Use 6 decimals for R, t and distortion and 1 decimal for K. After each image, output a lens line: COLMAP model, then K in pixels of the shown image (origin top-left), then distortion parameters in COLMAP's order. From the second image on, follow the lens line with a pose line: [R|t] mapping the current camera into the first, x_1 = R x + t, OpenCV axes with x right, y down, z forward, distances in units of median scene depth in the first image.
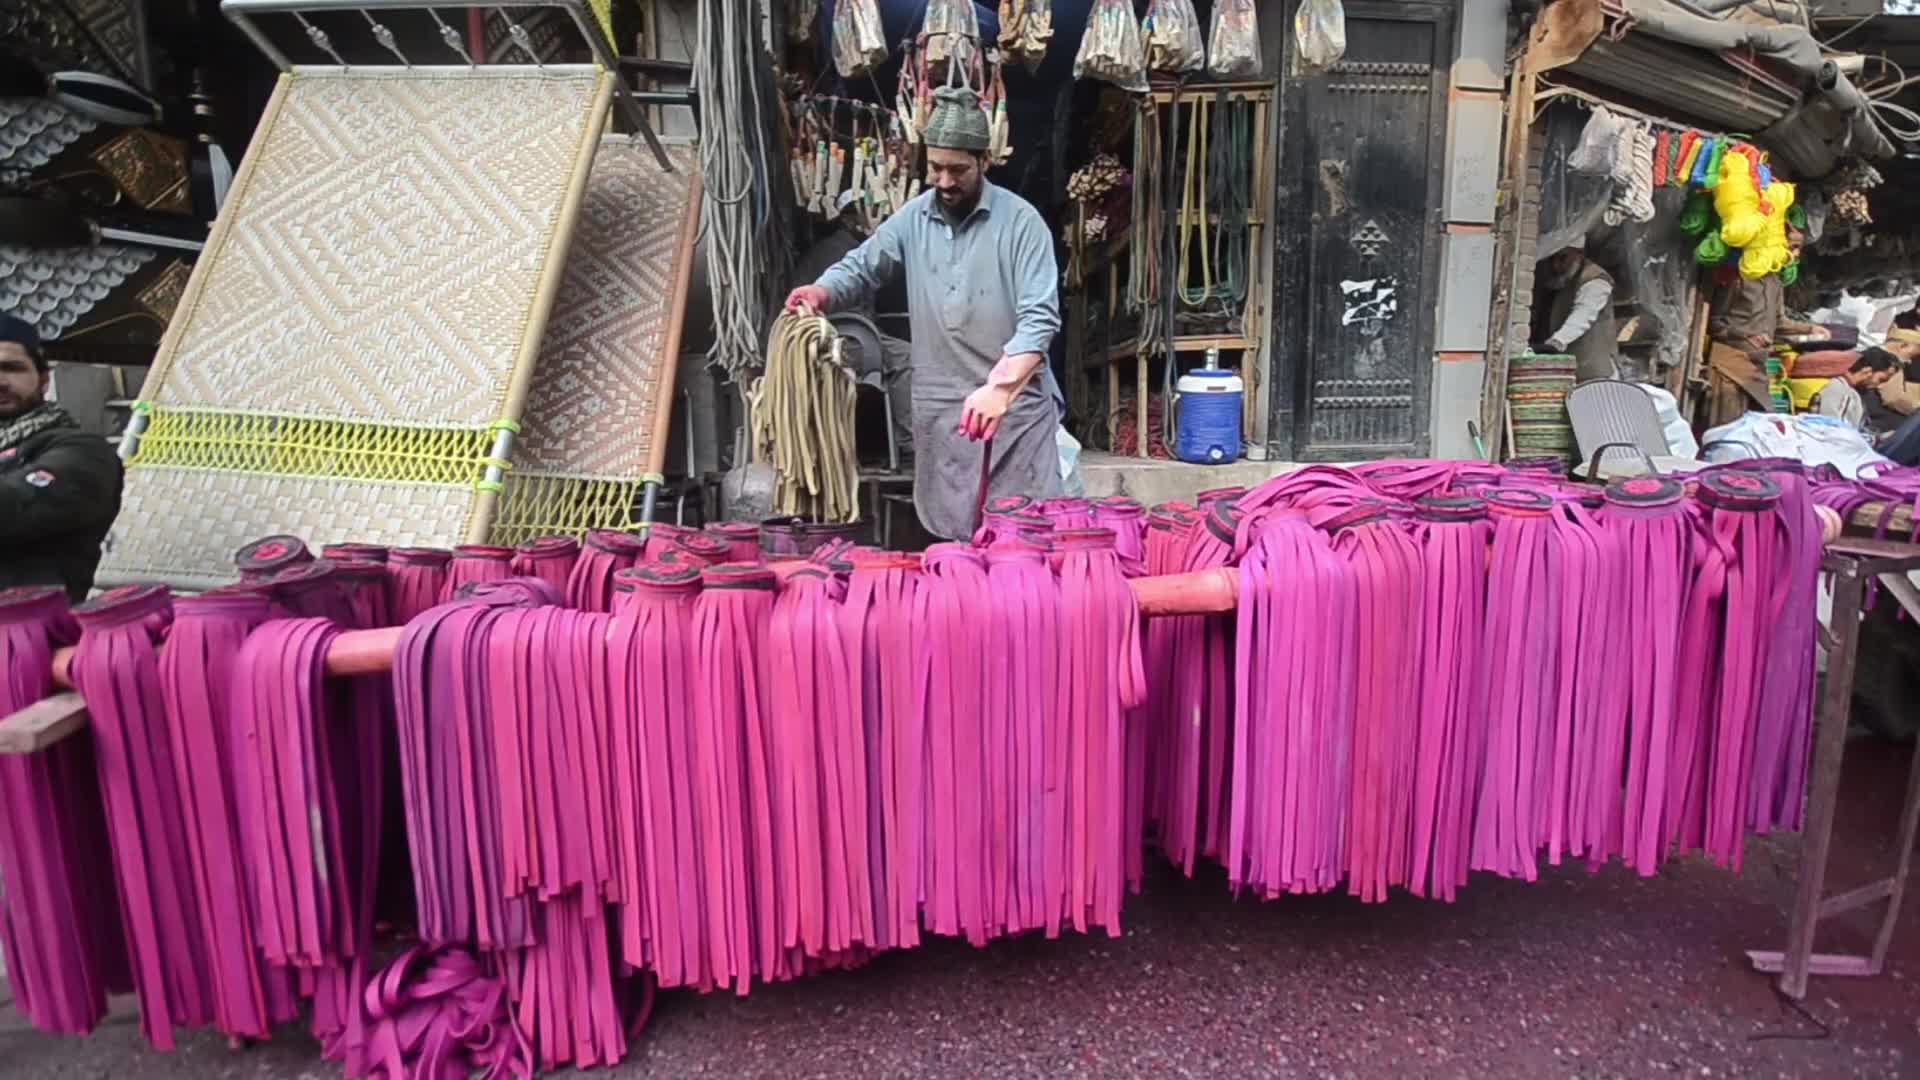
lens RADIAL K [[818.4, 0, 962.0], [0, 818.4, 543.8], [0, 0, 1]] dist [0.013574, -0.012050]
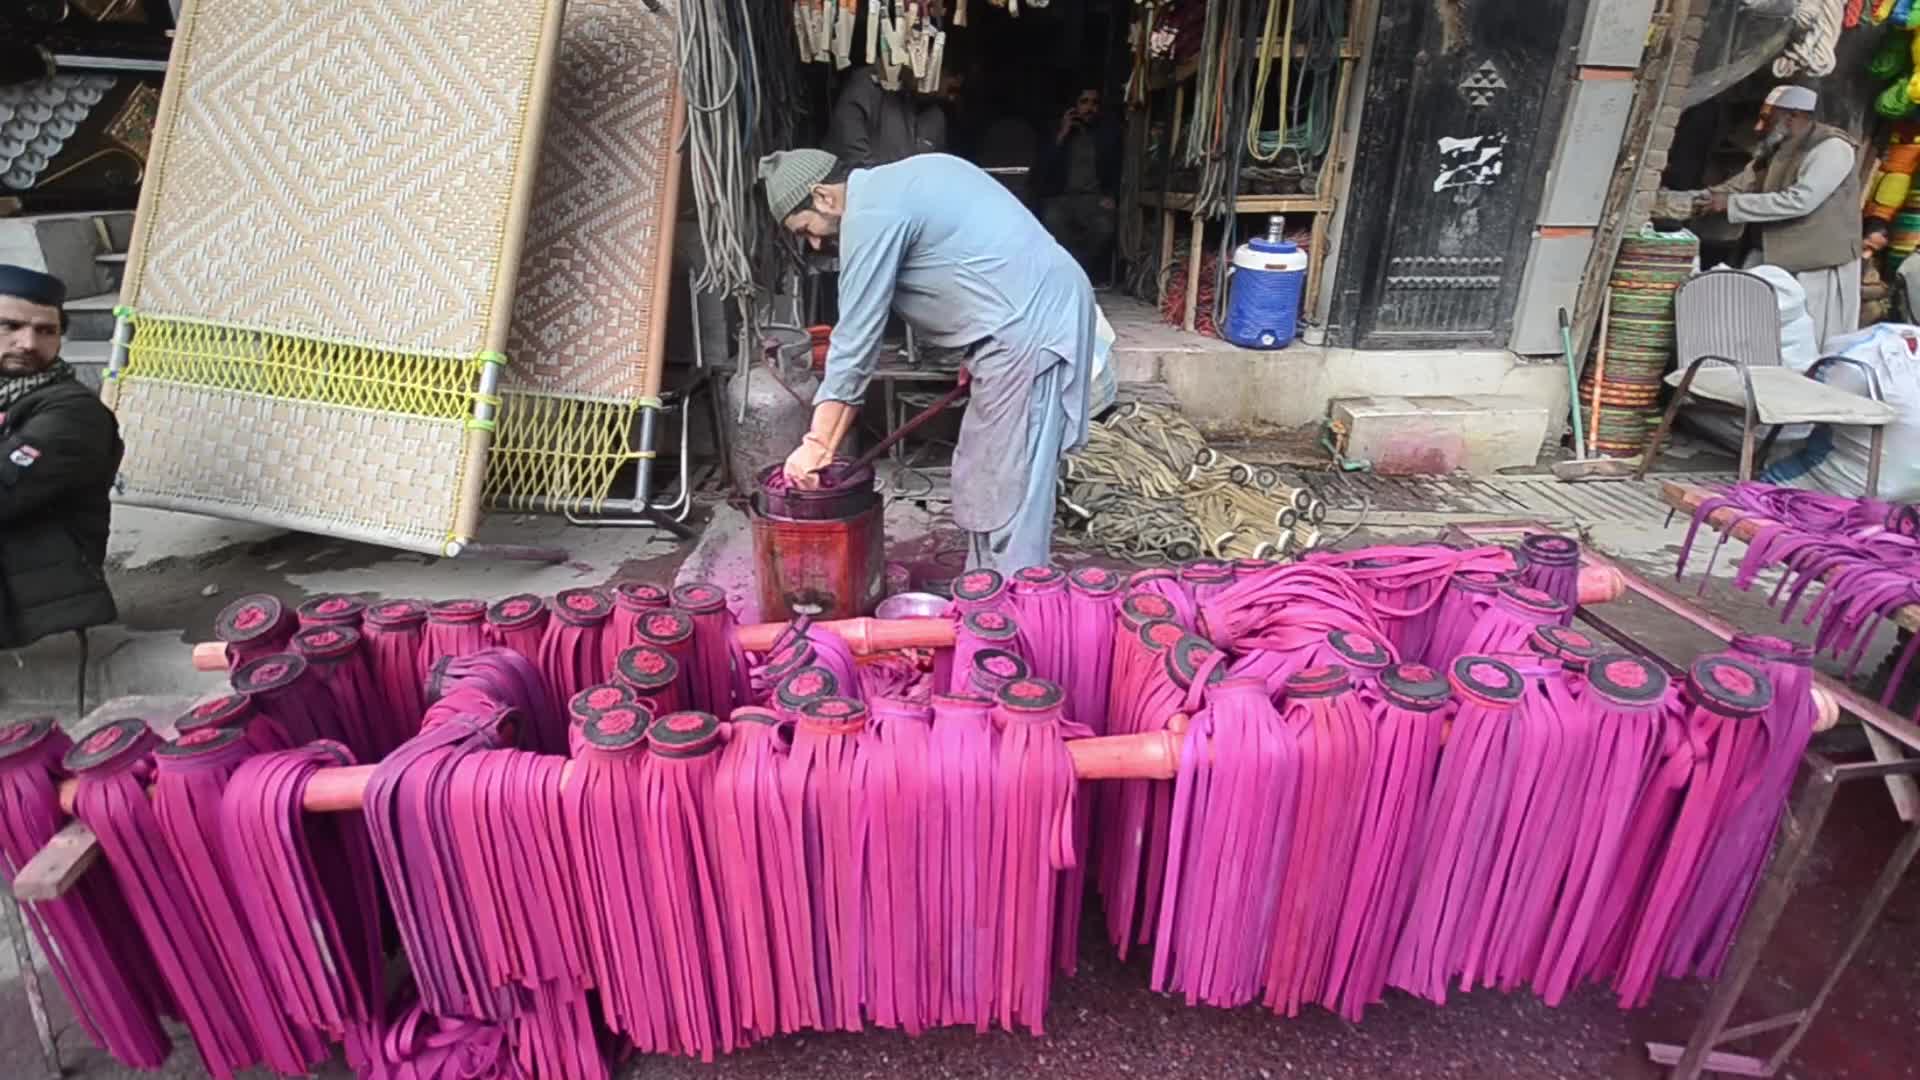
lens RADIAL K [[843.9, 0, 970.5], [0, 843.9, 536.7], [0, 0, 1]] dist [0.019289, -0.015740]
pose [[0.998031, 0.046072, -0.042564, 0.049838], [-0.034167, 0.968399, 0.247055, -0.199211], [0.052601, -0.245115, 0.968066, 0.024499]]
